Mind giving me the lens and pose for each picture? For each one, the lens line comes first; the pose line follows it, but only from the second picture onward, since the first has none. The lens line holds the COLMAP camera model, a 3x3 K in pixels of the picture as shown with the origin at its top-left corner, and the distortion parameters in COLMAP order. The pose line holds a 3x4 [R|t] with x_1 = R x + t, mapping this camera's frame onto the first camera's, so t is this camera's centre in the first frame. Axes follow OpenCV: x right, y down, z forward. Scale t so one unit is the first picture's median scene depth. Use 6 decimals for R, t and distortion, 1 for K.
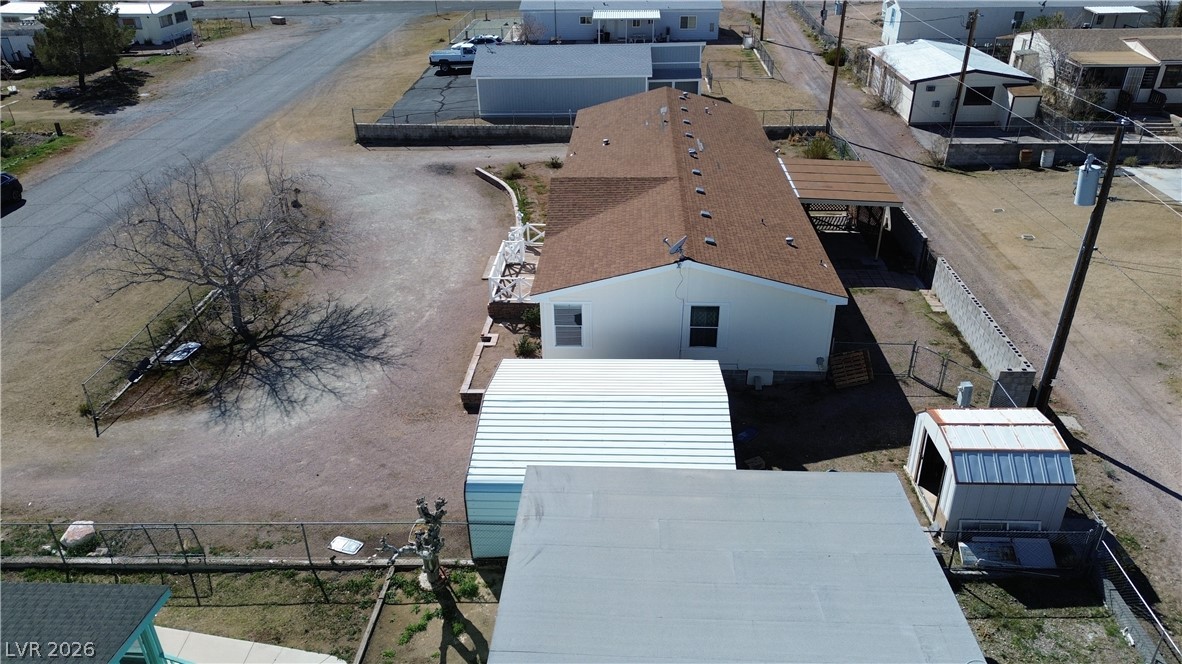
lens RADIAL K [[829.1, 0, 592.9], [0, 829.1, 335.1], [0, 0, 1]] dist [0.077843, -0.075130]
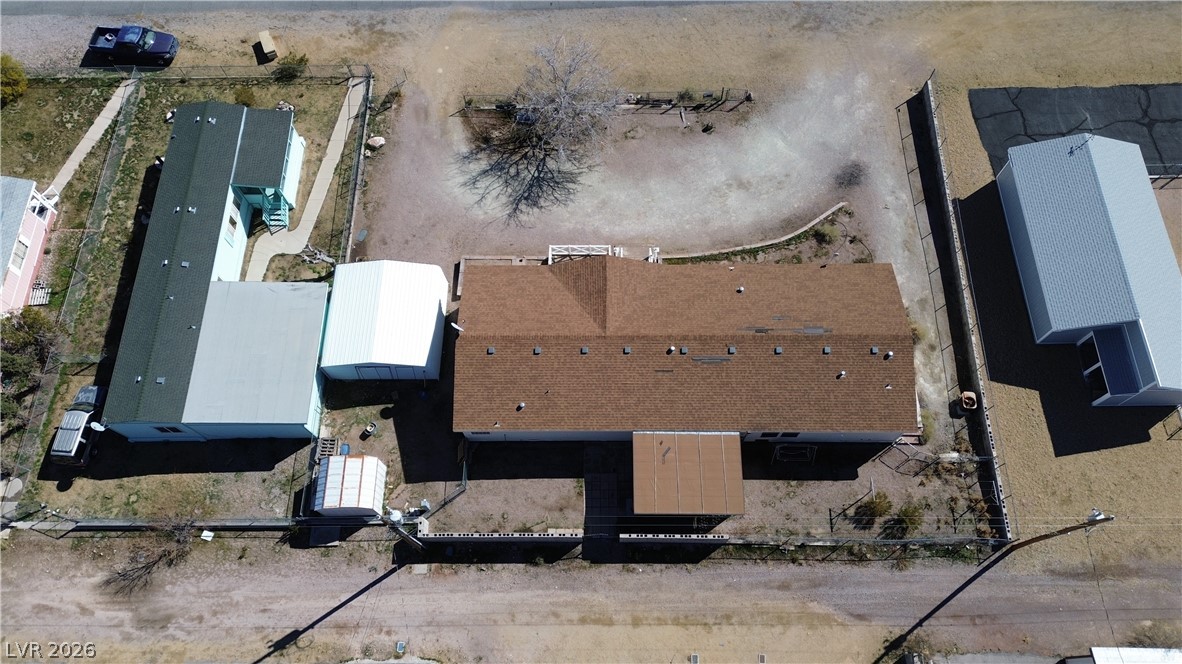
lens RADIAL K [[829.1, 0, 592.9], [0, 829.1, 335.1], [0, 0, 1]] dist [0.077843, -0.075130]
pose [[0.042331, 0.922172, -0.384456, 0.456492], [-0.461950, 0.359264, 0.810883, -0.939106], [0.885895, 0.143274, 0.441205, 0.272749]]
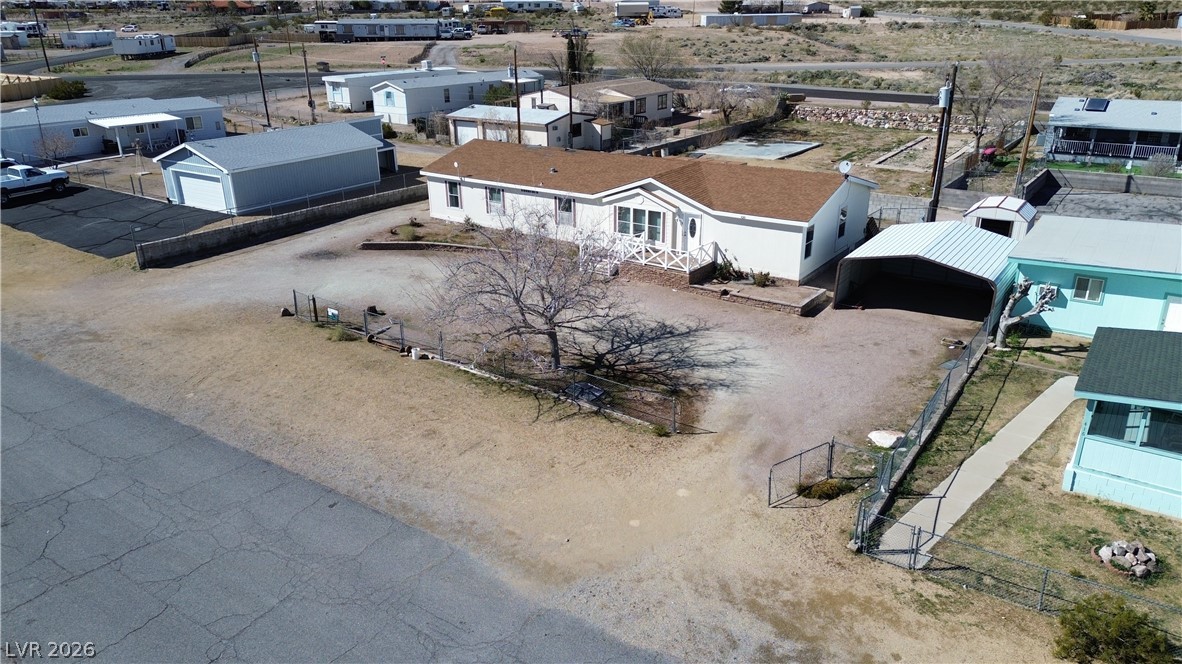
lens RADIAL K [[829.1, 0, 592.9], [0, 829.1, 335.1], [0, 0, 1]] dist [0.077843, -0.075130]
pose [[0.531870, -0.299715, 0.792014, -0.846262], [0.405931, 0.911050, 0.072161, -0.071829], [-0.743192, 0.283122, 0.606224, 0.275637]]
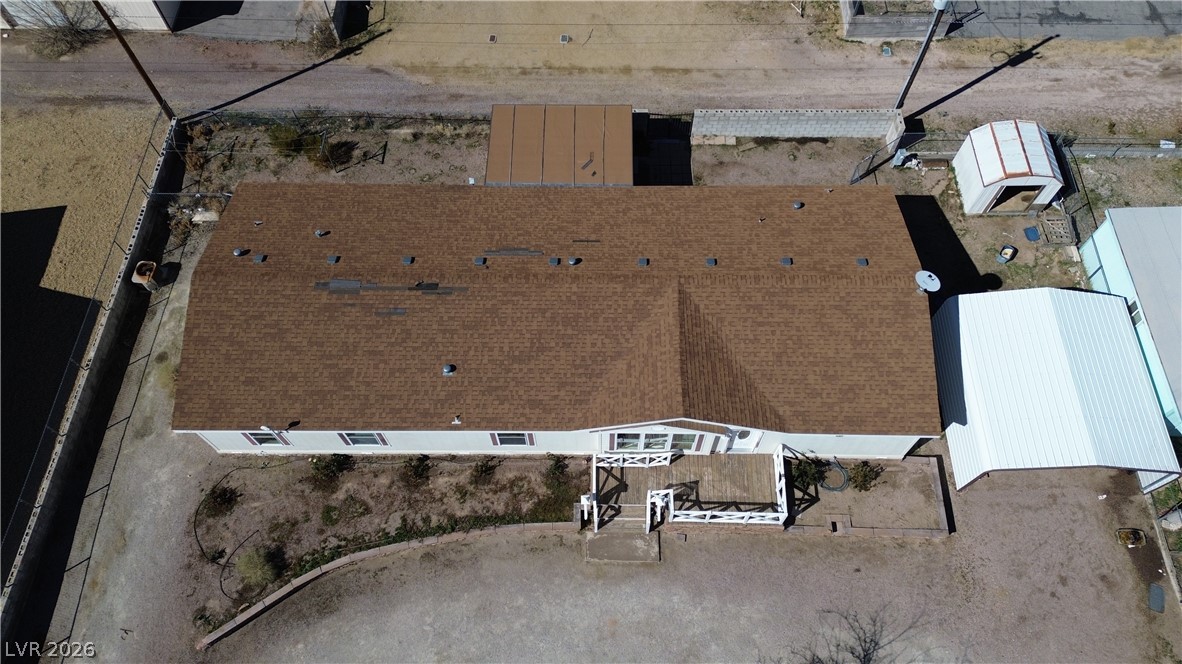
lens RADIAL K [[829.1, 0, 592.9], [0, 829.1, 335.1], [0, 0, 1]] dist [0.077843, -0.075130]
pose [[-0.034226, -0.870125, 0.491641, -0.265271], [0.486274, 0.415274, 0.768821, -0.627815], [-0.873136, 0.265386, 0.408906, 0.539891]]
